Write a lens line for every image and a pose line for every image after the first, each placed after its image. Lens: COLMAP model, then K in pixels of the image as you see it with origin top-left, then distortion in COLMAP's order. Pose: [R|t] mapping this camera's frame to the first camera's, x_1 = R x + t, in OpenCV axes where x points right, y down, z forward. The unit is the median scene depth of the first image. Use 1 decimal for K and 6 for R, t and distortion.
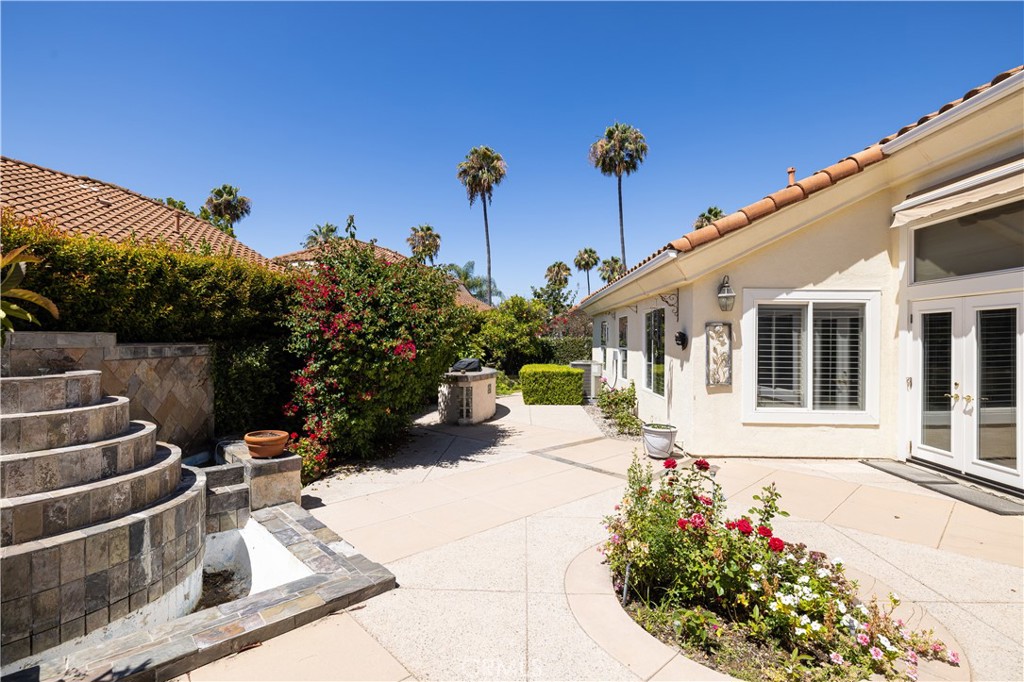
lens RADIAL K [[500.5, 0, 511.6], [0, 500.5, 341.1], [0, 0, 1]] dist [0.000149, -0.000009]
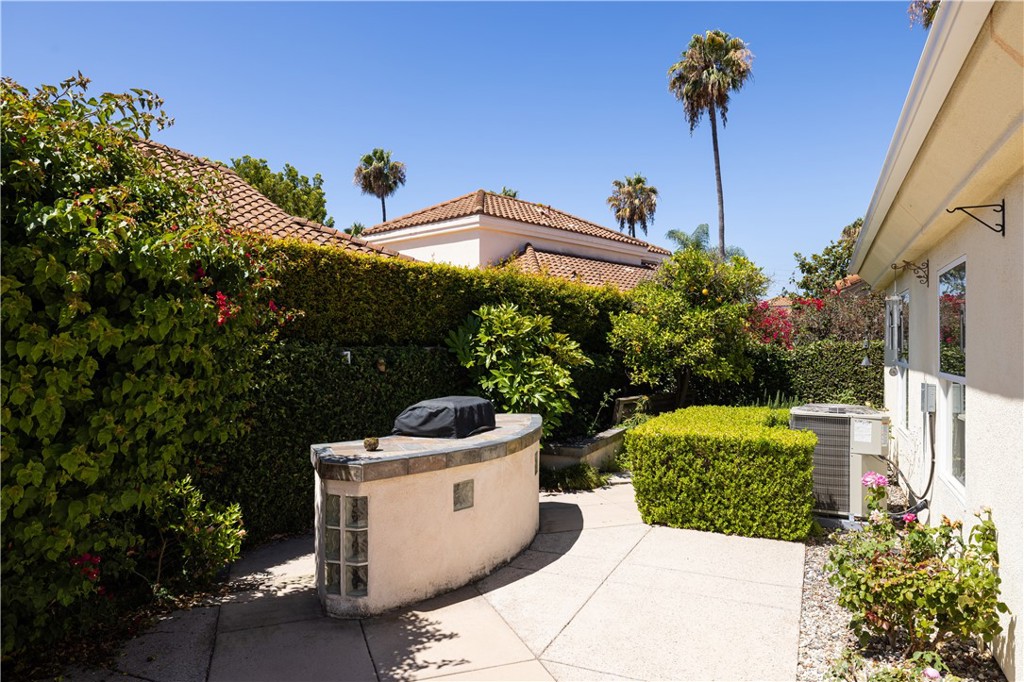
lens RADIAL K [[654.0, 0, 512.4], [0, 654.0, 338.2], [0, 0, 1]] dist [0.004949, 0.002297]
pose [[0.914077, -0.004935, -0.405510, 0.045264], [-0.000807, 0.999902, -0.013989, -0.000812], [0.405540, 0.013114, 0.913983, 0.172605]]
